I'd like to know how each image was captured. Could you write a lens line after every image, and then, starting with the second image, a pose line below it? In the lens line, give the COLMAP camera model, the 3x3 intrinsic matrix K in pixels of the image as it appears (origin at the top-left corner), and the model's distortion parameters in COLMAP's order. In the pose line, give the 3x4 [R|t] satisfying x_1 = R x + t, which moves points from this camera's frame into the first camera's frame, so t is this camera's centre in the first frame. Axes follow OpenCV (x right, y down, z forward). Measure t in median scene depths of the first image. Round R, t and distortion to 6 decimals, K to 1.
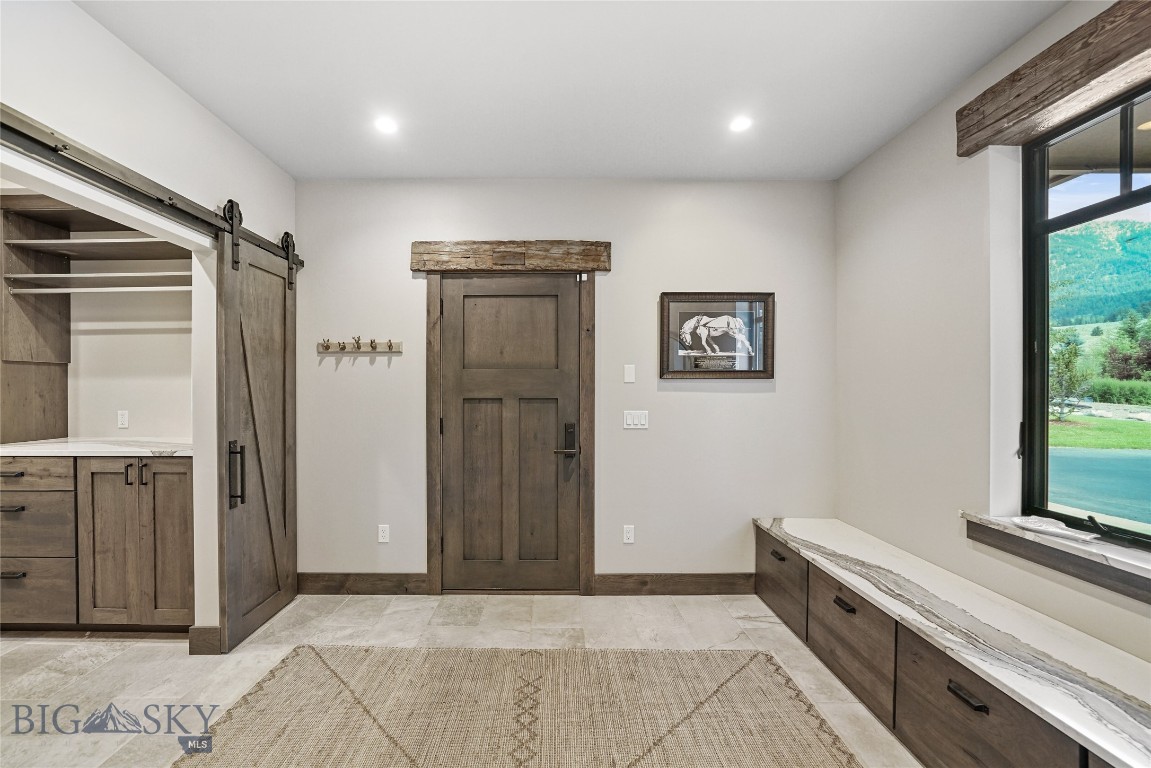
lens RADIAL K [[436.4, 0, 562.3], [0, 436.4, 390.9], [0, 0, 1]] dist [-0.009270, -0.000093]
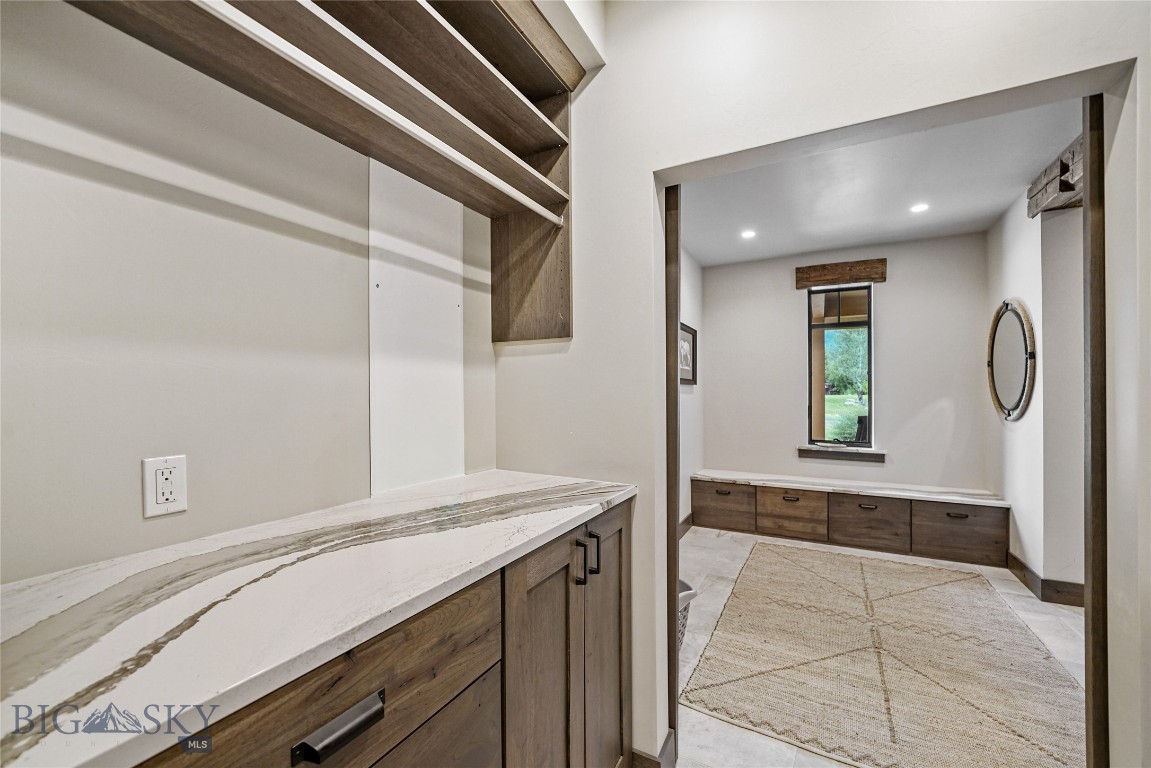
lens RADIAL K [[459.6, 0, 571.9], [0, 459.6, 395.5], [0, 0, 1]] dist [-0.000704, 0.000196]
pose [[0.471966, -0.004741, 0.881604, -1.264809], [0.002496, 0.999989, 0.004041, 0.002385], [-0.881613, 0.000293, 0.471973, 0.660167]]
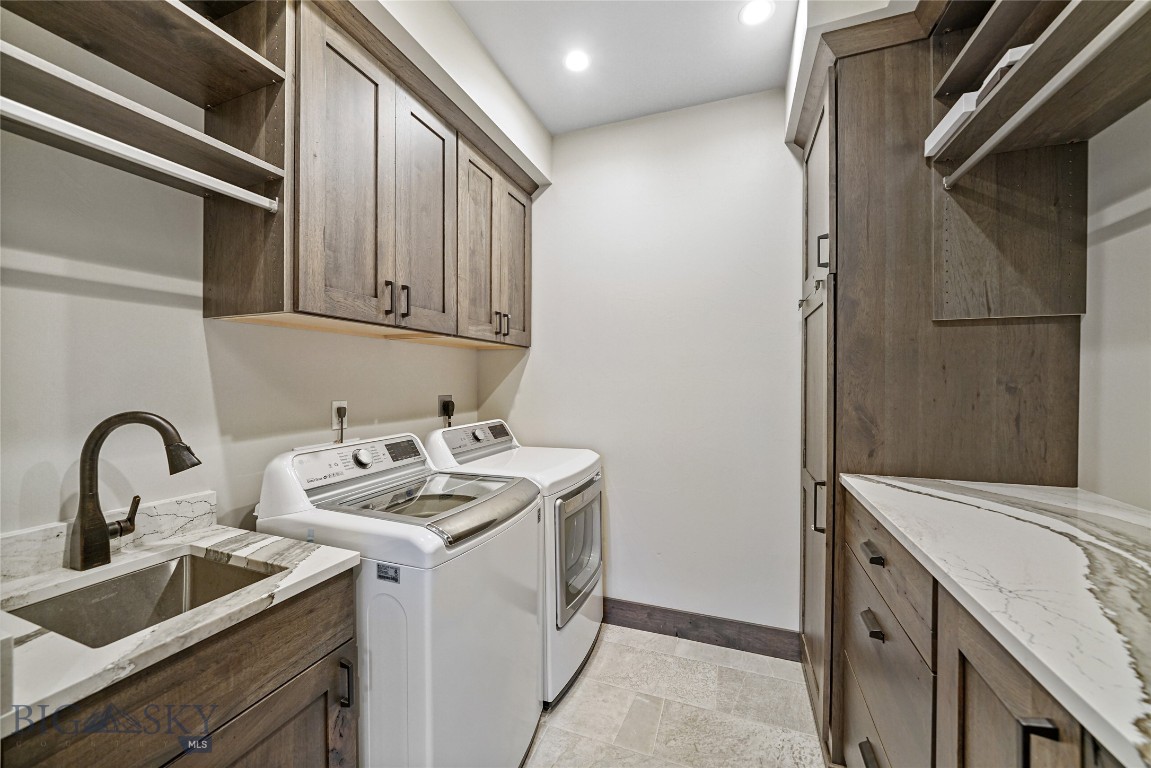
lens RADIAL K [[428.9, 0, 575.5], [0, 428.9, 384.0], [0, 0, 1]] dist [-0.001151, -0.000073]
pose [[-0.347183, 0.011845, -0.937723, -0.622198], [-0.004391, 0.999889, 0.014256, 0.000765], [0.937787, 0.009067, -0.347092, 0.734392]]
